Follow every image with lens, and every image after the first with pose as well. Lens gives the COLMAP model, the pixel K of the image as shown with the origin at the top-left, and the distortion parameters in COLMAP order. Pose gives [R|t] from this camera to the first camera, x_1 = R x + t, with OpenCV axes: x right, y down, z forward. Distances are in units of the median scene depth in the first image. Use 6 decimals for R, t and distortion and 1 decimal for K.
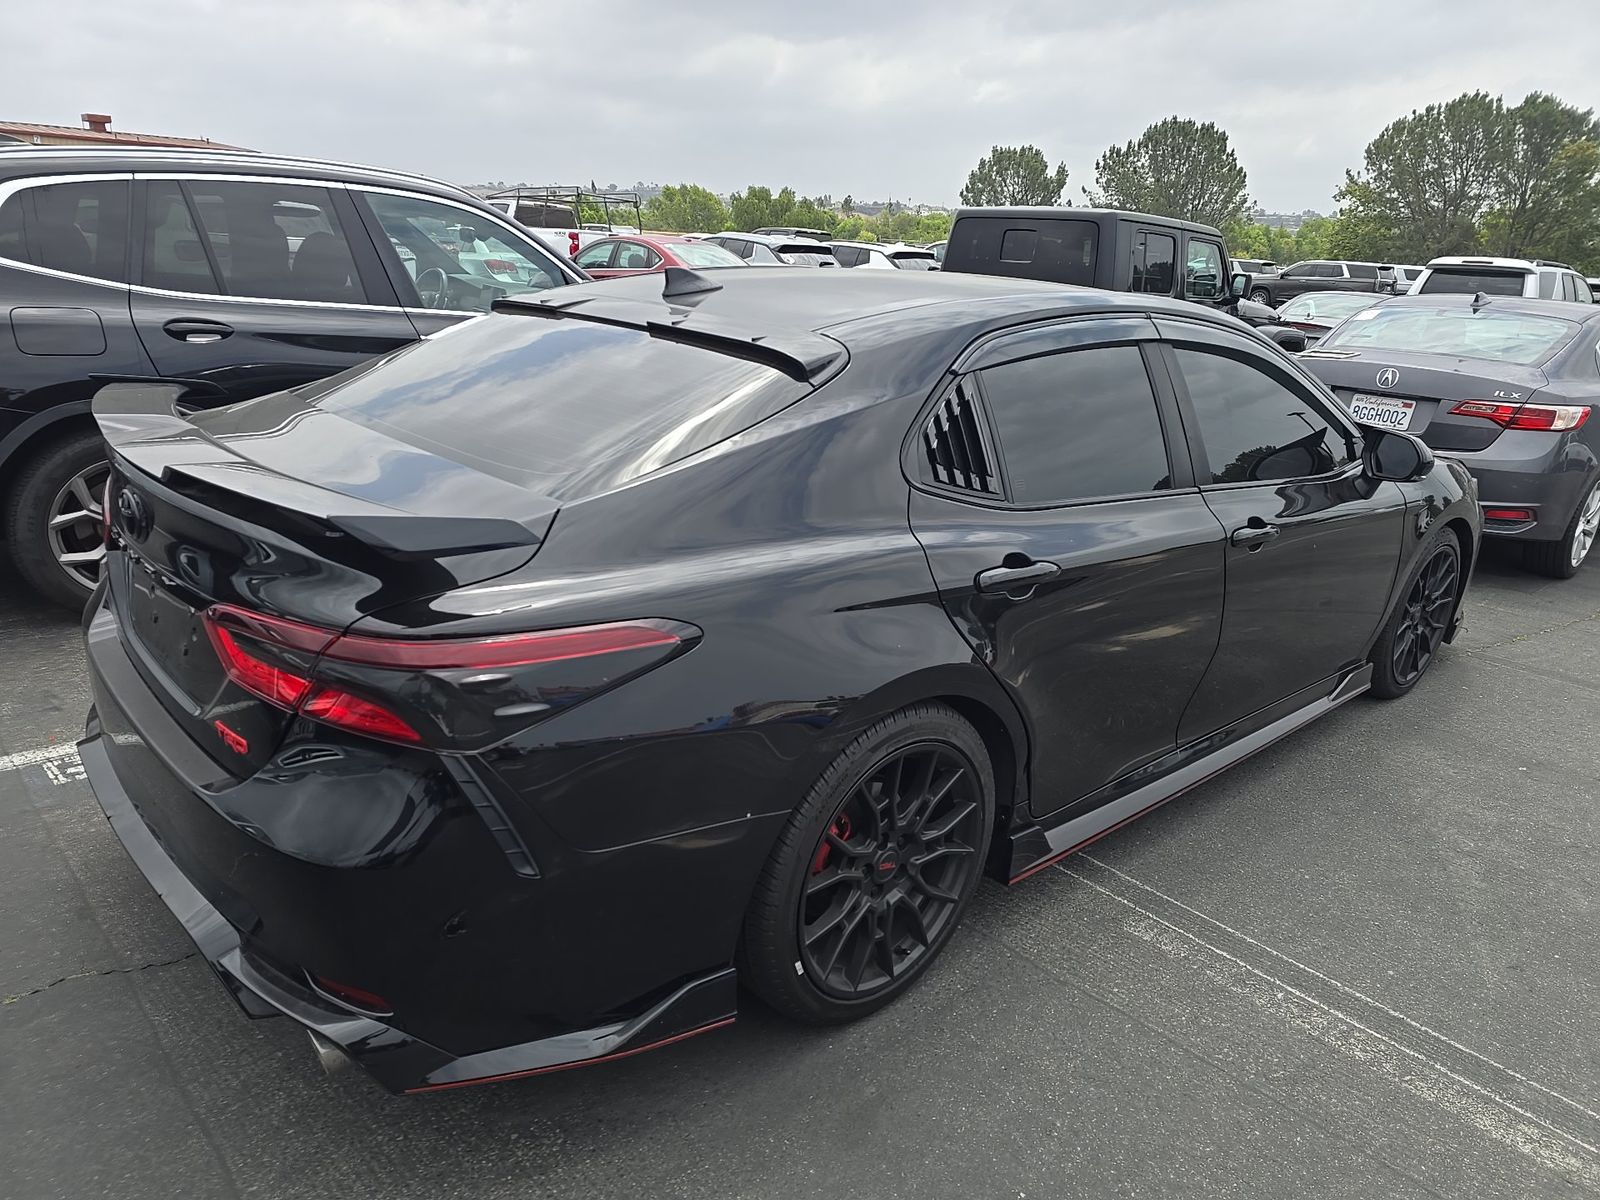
lens RADIAL K [[1130.8, 0, 794.9], [0, 1130.8, 598.7], [0, 0, 1]] dist [0.056891, -0.047241]
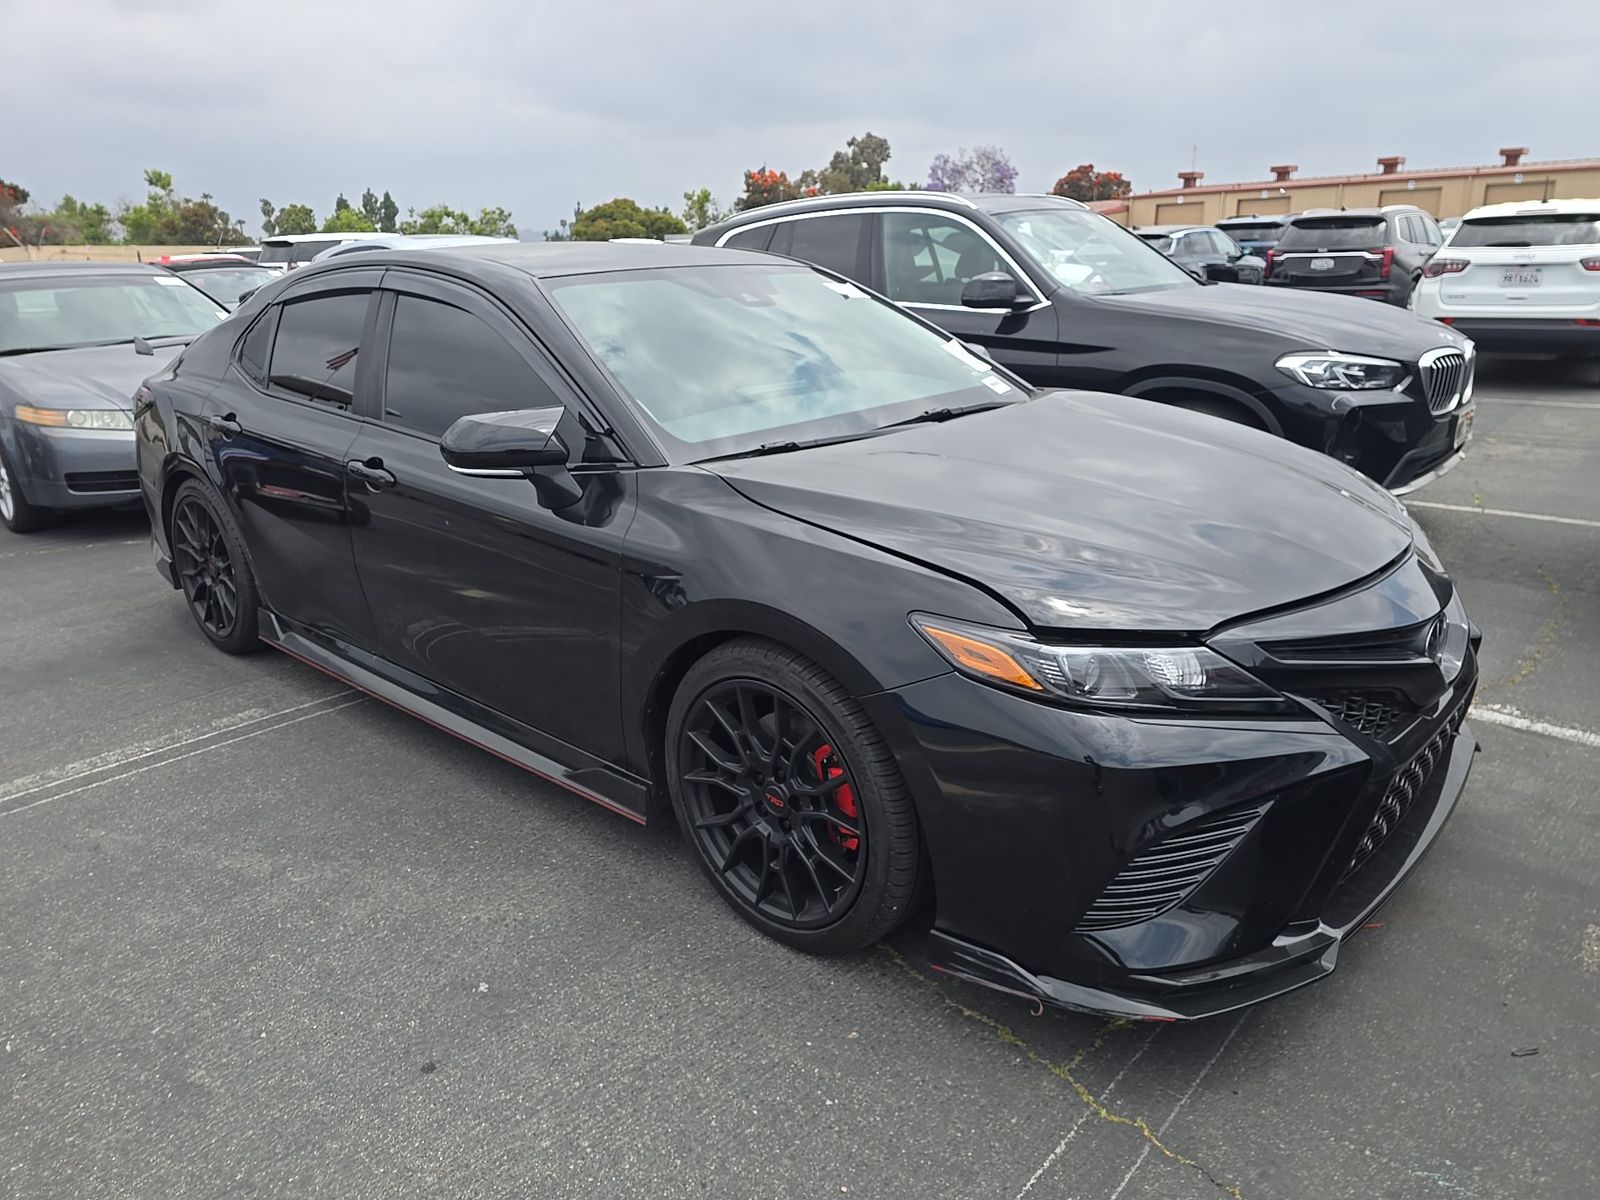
lens RADIAL K [[1130.8, 0, 794.9], [0, 1130.8, 598.7], [0, 0, 1]] dist [0.056891, -0.047241]
pose [[0.048472, 0.219714, -0.974360, 1.500607], [-0.271160, 0.941765, 0.198874, -0.267479], [0.961313, 0.254568, 0.105227, 1.317860]]
